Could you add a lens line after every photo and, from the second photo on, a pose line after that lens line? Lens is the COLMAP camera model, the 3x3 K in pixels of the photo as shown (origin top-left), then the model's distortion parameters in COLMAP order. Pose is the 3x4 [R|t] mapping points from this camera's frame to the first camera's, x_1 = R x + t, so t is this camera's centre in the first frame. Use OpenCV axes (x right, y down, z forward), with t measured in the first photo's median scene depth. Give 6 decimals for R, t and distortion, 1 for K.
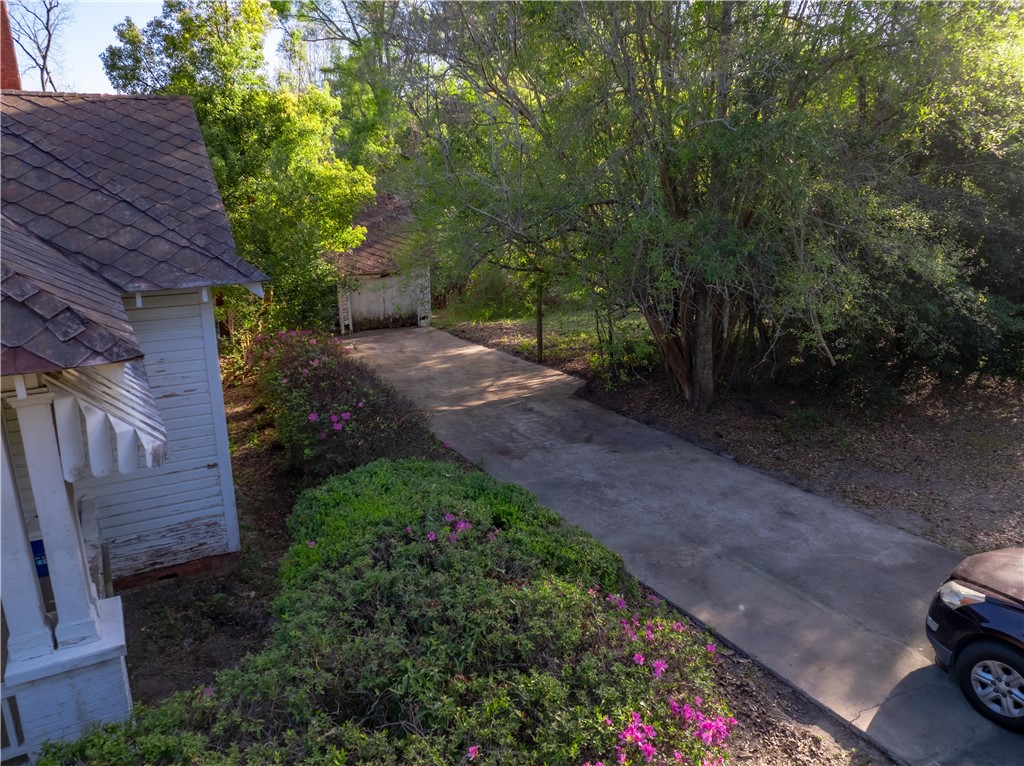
lens RADIAL K [[724.0, 0, 510.4], [0, 724.0, 380.5], [0, 0, 1]] dist [-0.042671, 0.006884]
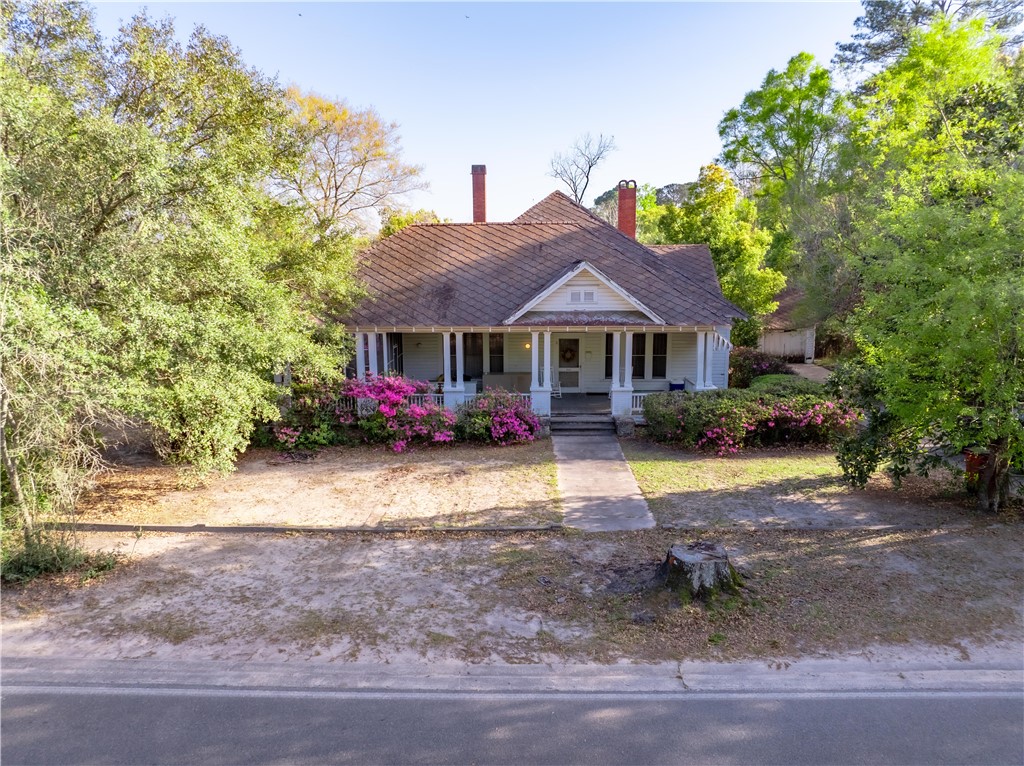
lens RADIAL K [[724.0, 0, 510.4], [0, 724.0, 380.5], [0, 0, 1]] dist [-0.042671, 0.006884]
pose [[0.857442, 0.083667, -0.507733, 0.190333], [-0.133365, 0.989111, -0.062232, 0.223800], [0.496998, 0.121074, 0.859264, -1.047712]]
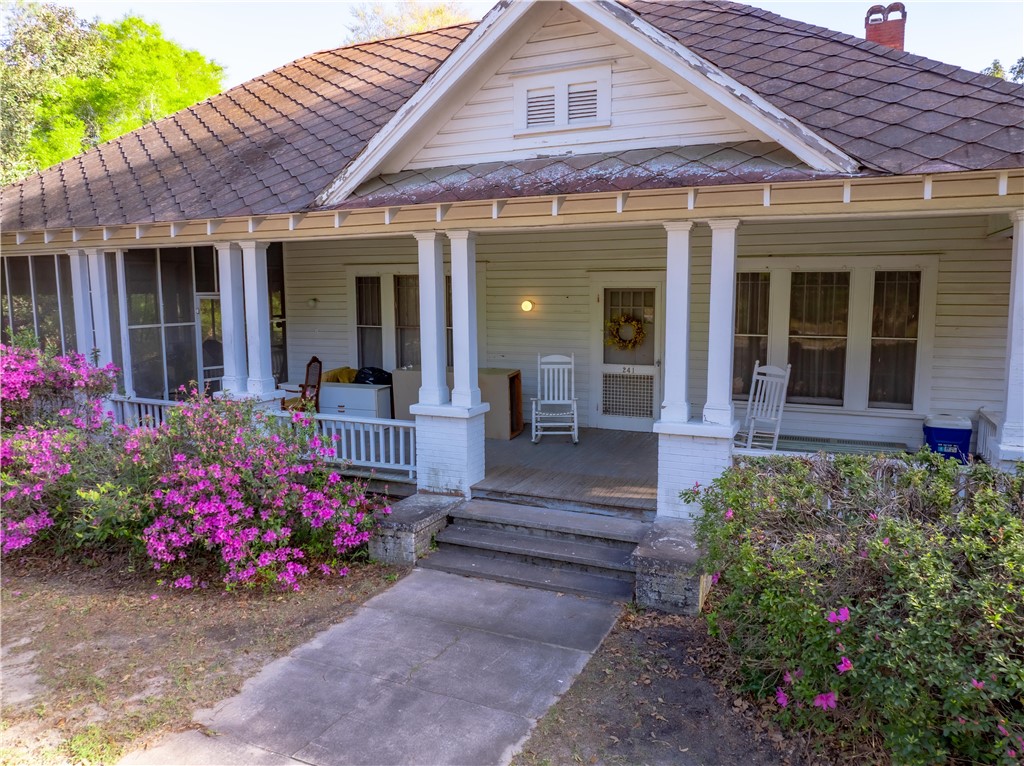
lens RADIAL K [[724.0, 0, 510.4], [0, 724.0, 380.5], [0, 0, 1]] dist [-0.042671, 0.006884]
pose [[0.581406, 0.102656, -0.807112, -0.064727], [-0.211099, 0.977070, -0.027793, 0.134637], [0.785751, 0.186539, 0.589744, -0.096505]]
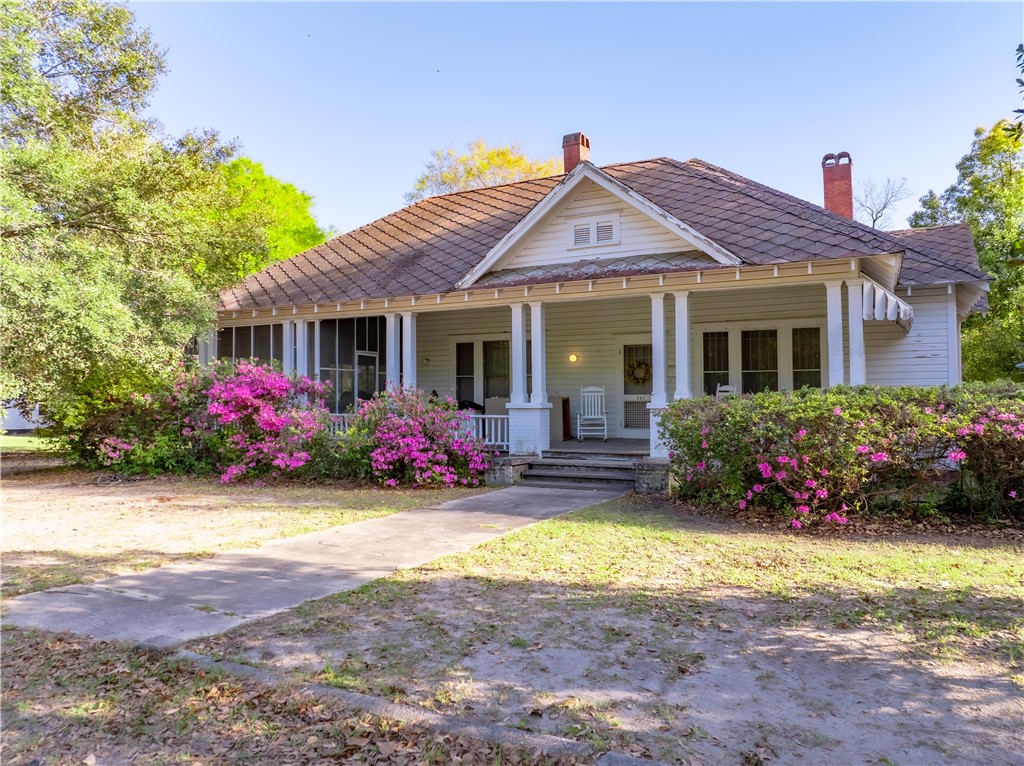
lens RADIAL K [[724.0, 0, 510.4], [0, 724.0, 380.5], [0, 0, 1]] dist [-0.042671, 0.006884]
pose [[0.535712, -0.020974, -0.844140, 0.181229], [-0.219901, 0.961731, -0.163450, 0.248980], [0.815264, 0.273190, 0.510599, -0.267360]]
